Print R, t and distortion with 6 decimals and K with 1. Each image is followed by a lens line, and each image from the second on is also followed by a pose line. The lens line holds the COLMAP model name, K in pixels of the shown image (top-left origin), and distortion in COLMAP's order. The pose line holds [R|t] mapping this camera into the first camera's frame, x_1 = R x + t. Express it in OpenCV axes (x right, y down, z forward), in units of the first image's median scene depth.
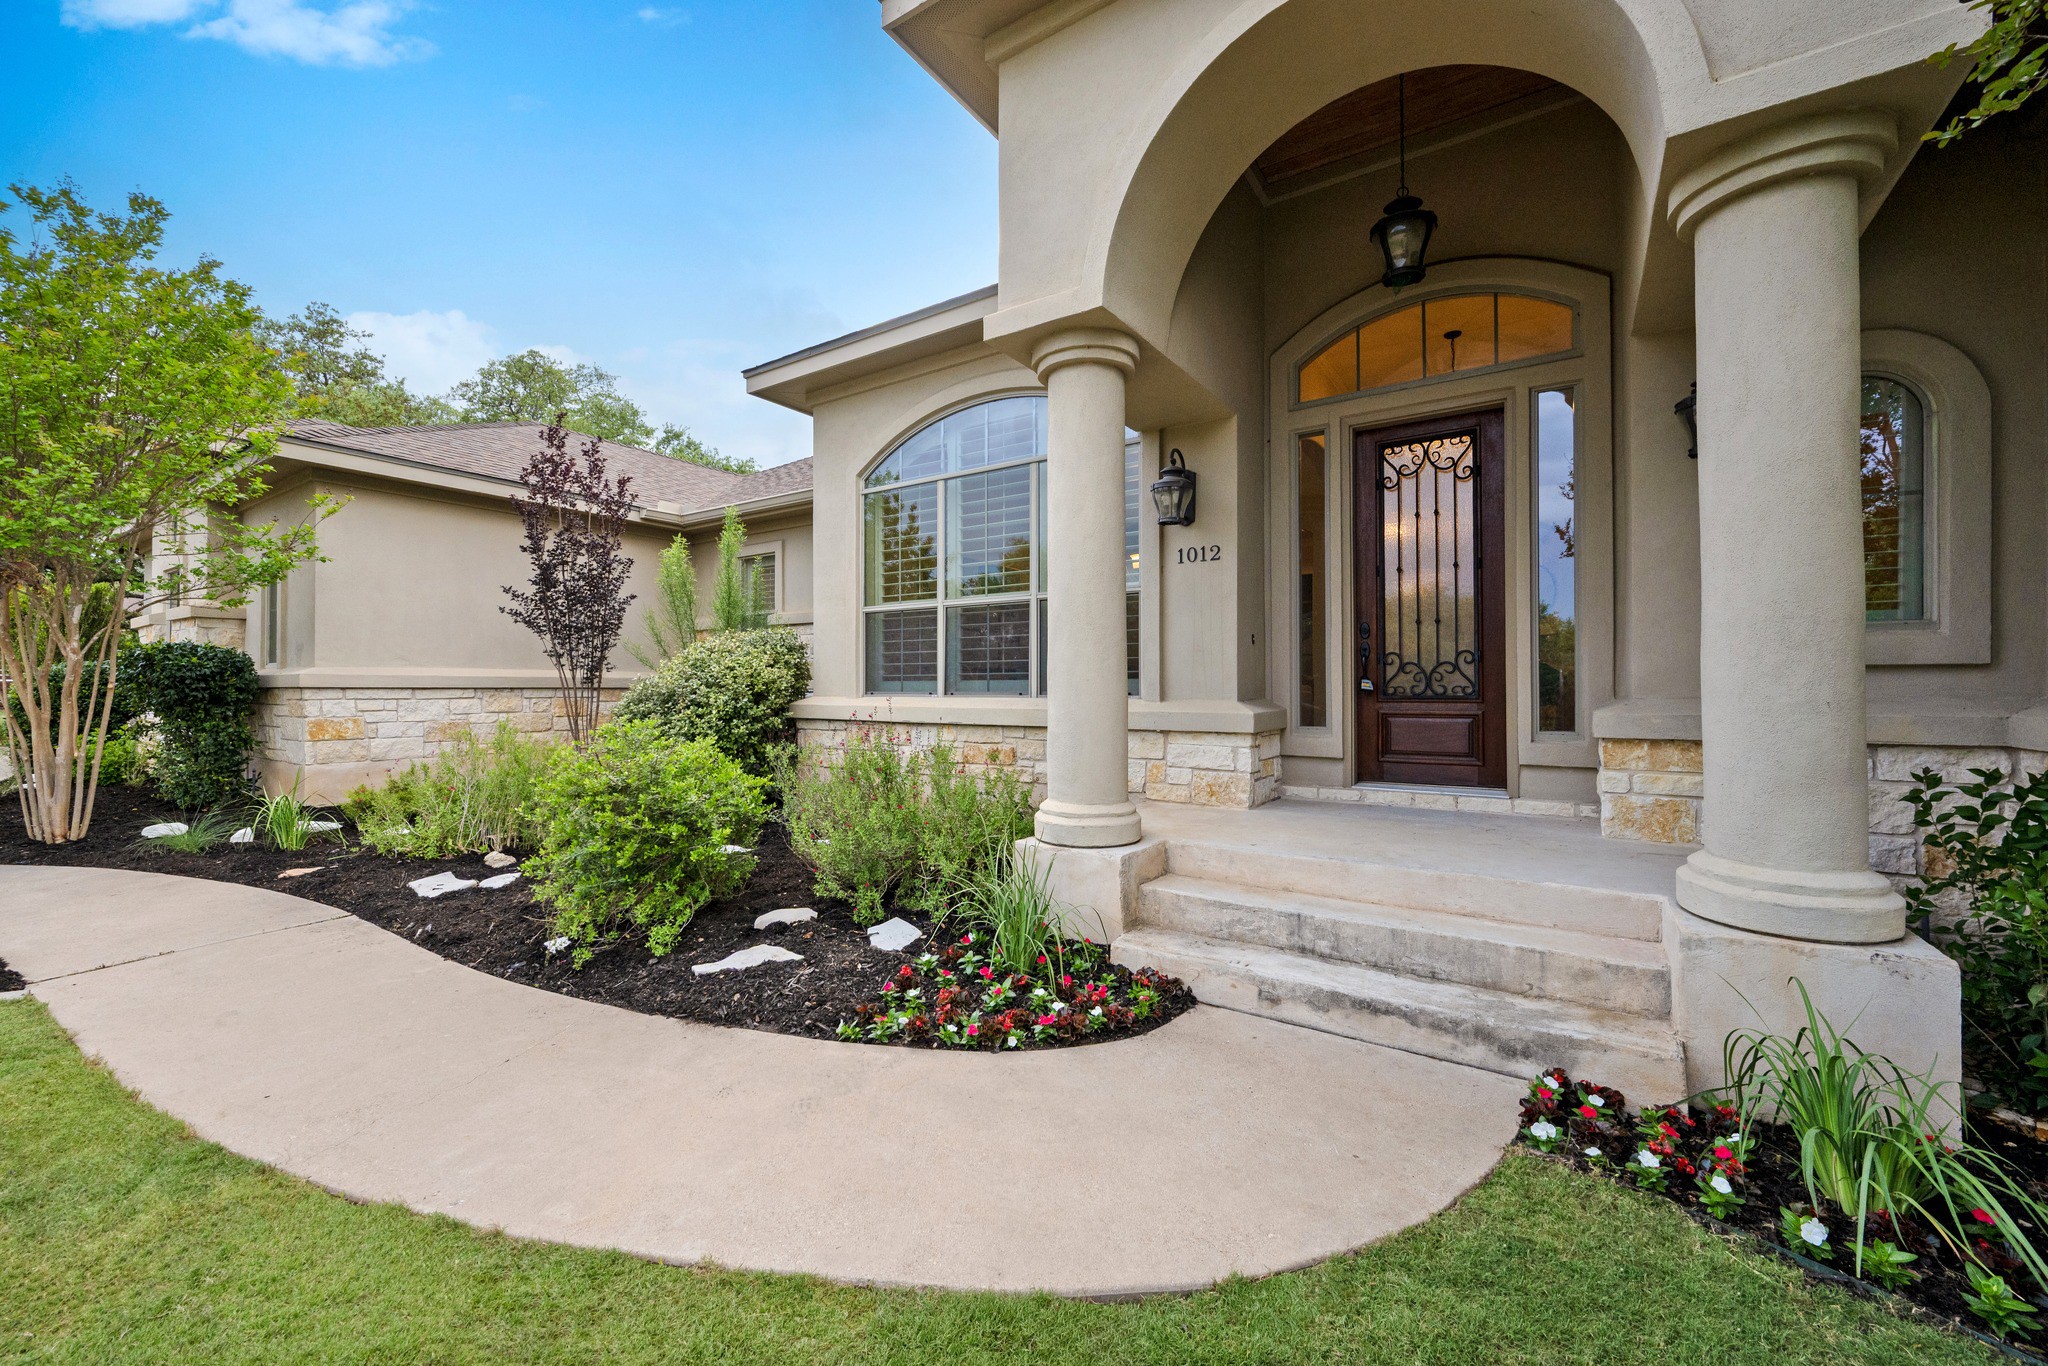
lens RADIAL K [[804.2, 0, 1027.0], [0, 804.2, 678.1], [0, 0, 1]] dist [0.010191, -0.000266]
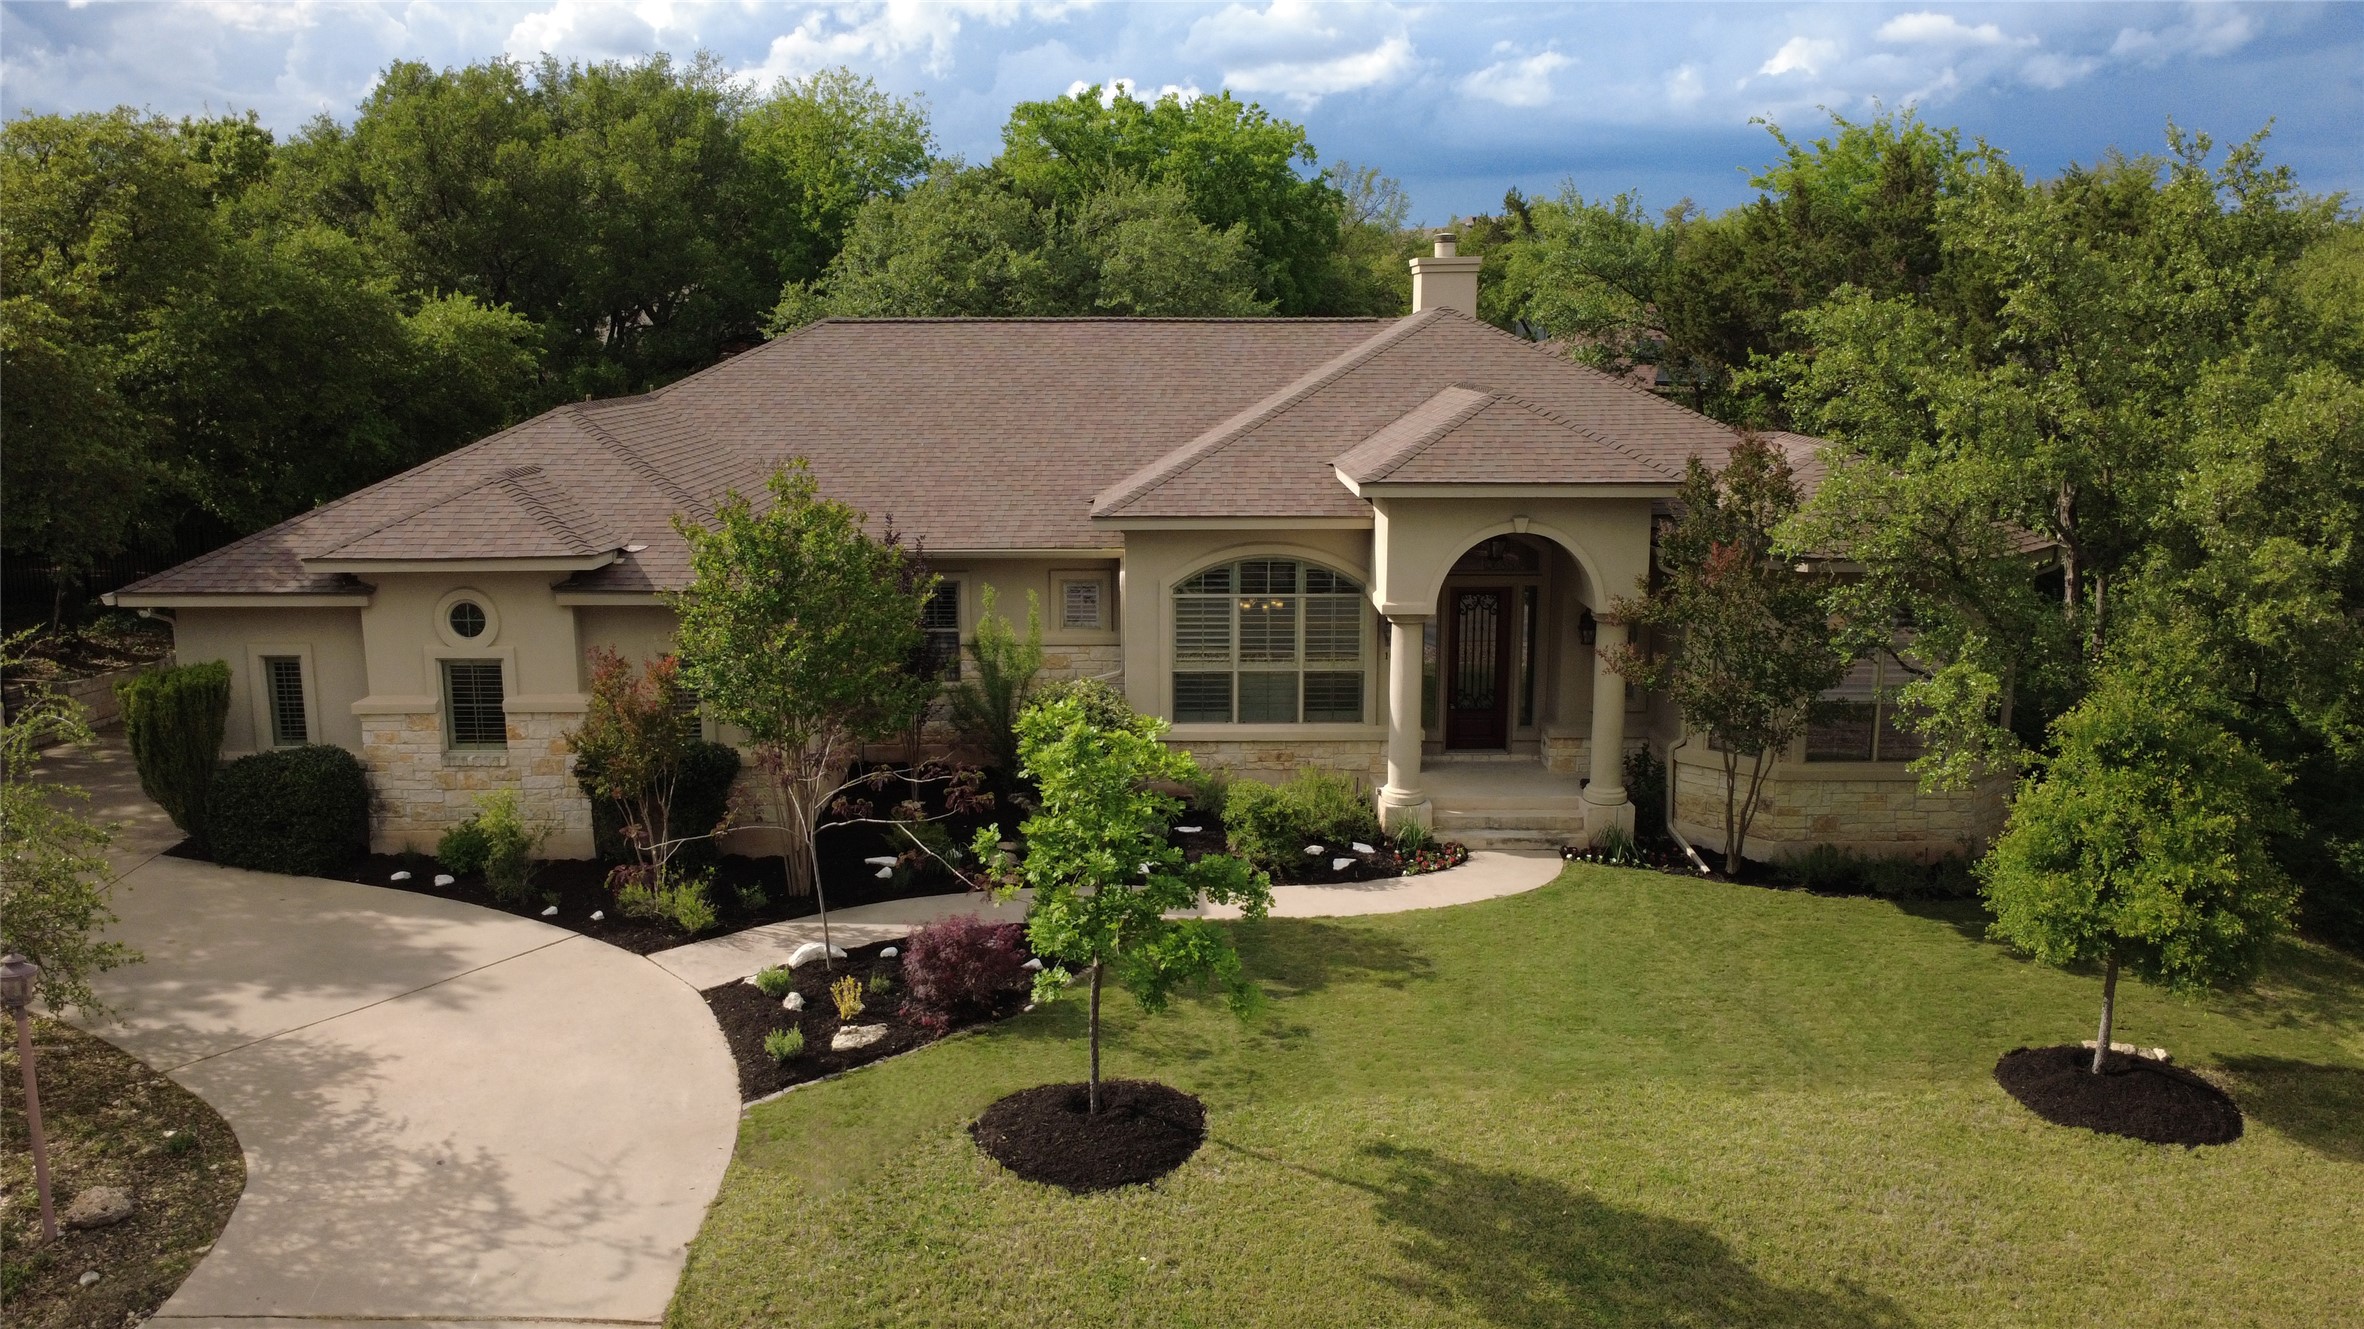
lens RADIAL K [[1734.6, 0, 1127.0], [0, 1734.6, 646.7], [0, 0, 1]] dist [-0.009696, 0.000252]
pose [[0.832786, -0.107800, 0.542998, -3.591027], [-0.005730, 0.979126, 0.203172, -1.390609], [-0.553565, -0.172310, 0.814785, -2.907915]]
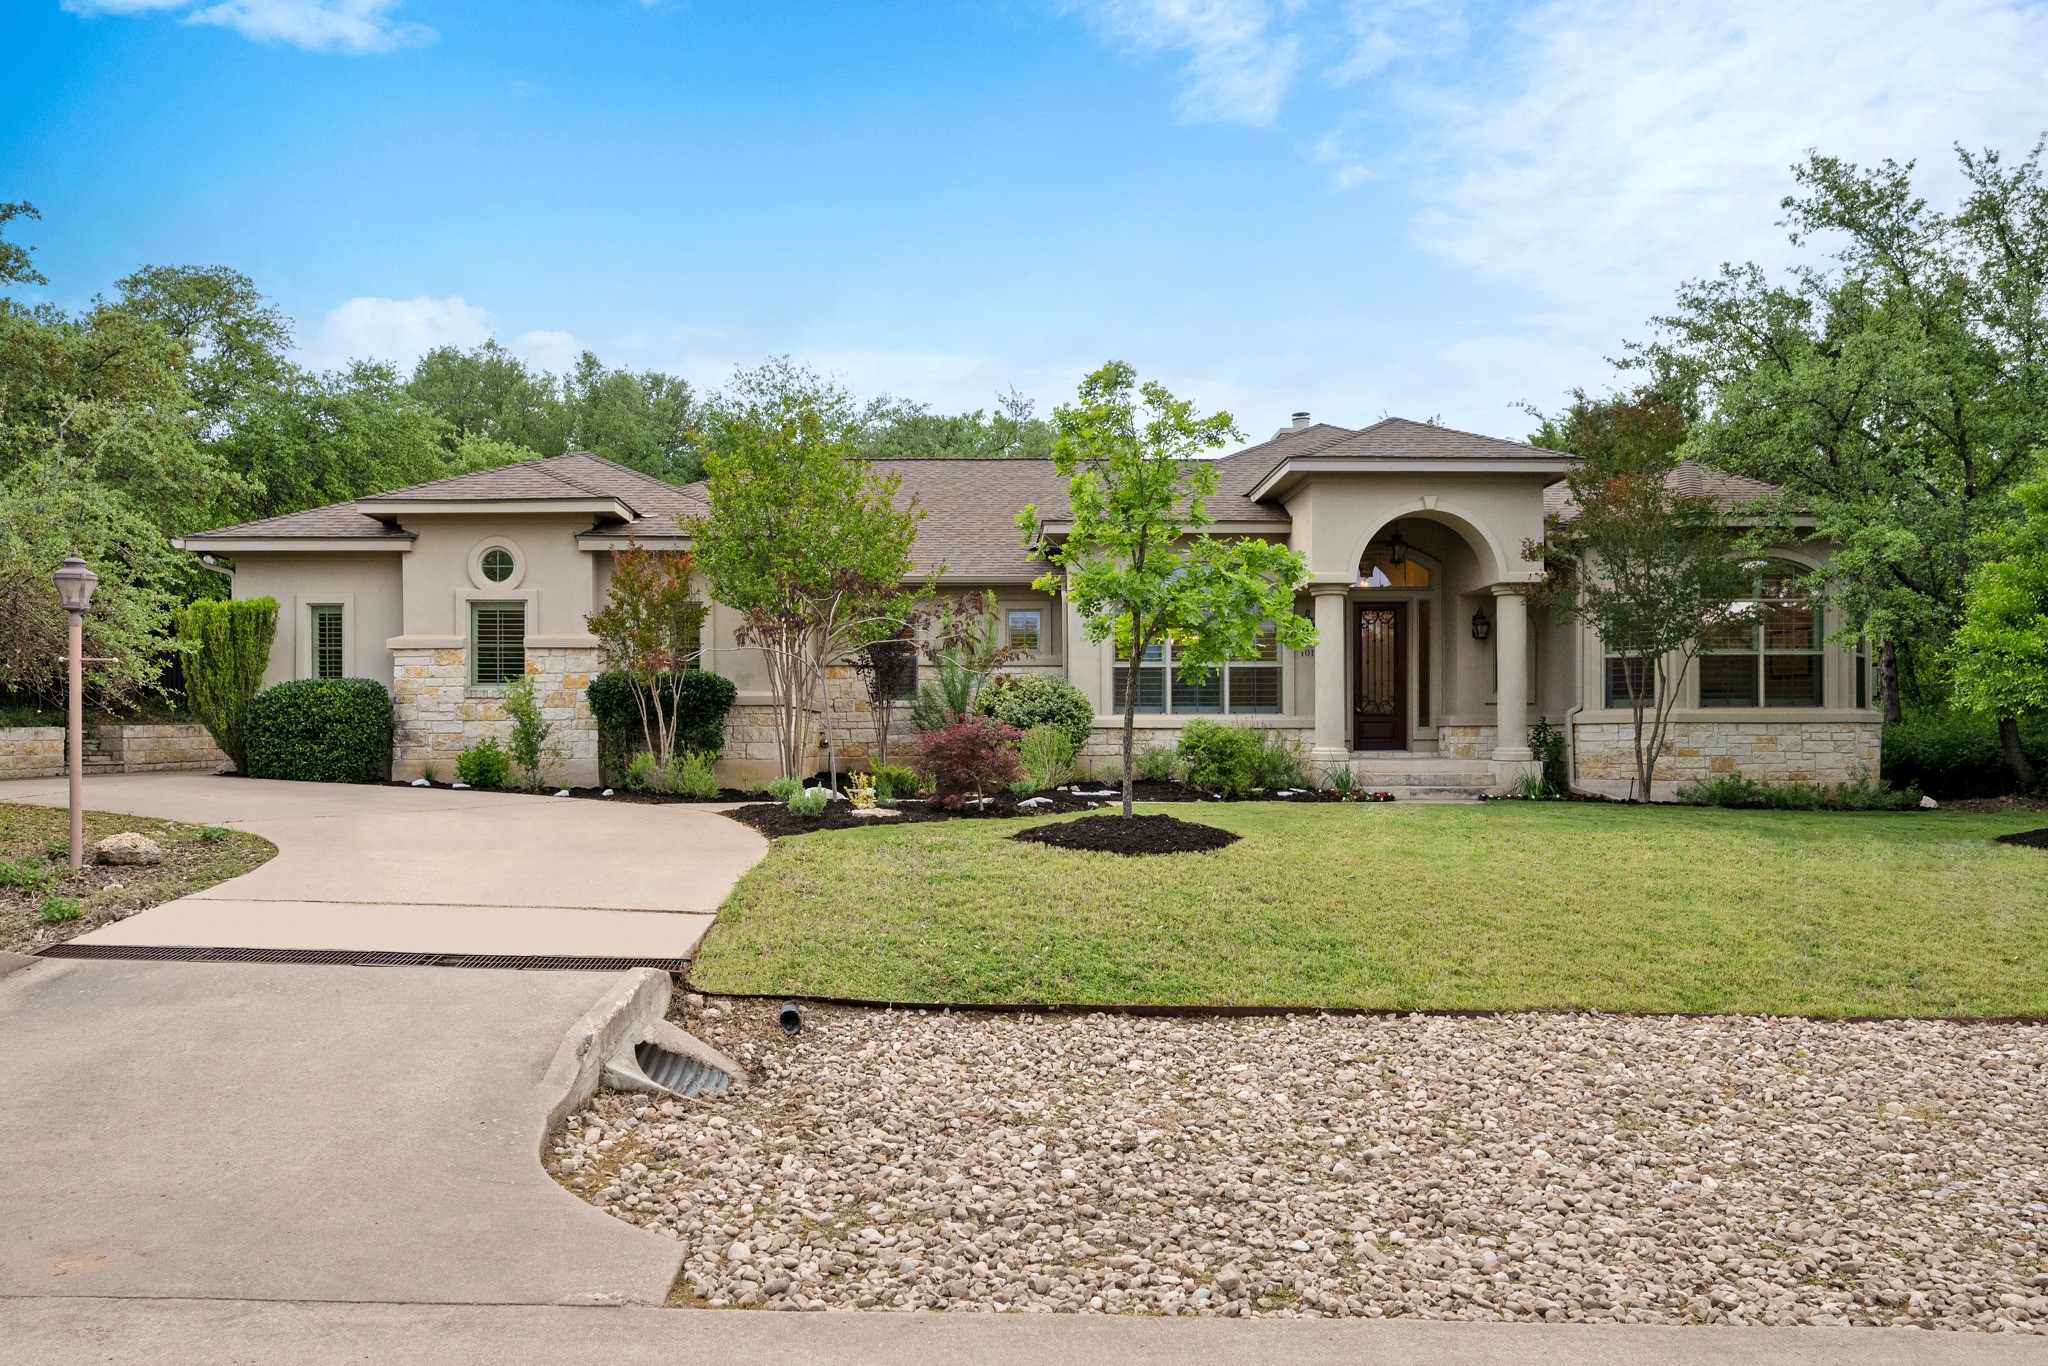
lens RADIAL K [[1401.5, 0, 961.7], [0, 1401.5, 716.2], [0, 0, 1]] dist [-0.008161, -0.002190]
pose [[0.832623, 0.006198, 0.553806, -3.705453], [-0.003795, 0.999978, -0.005485, 0.072088], [-0.553827, 0.002466, 0.832628, -2.353225]]
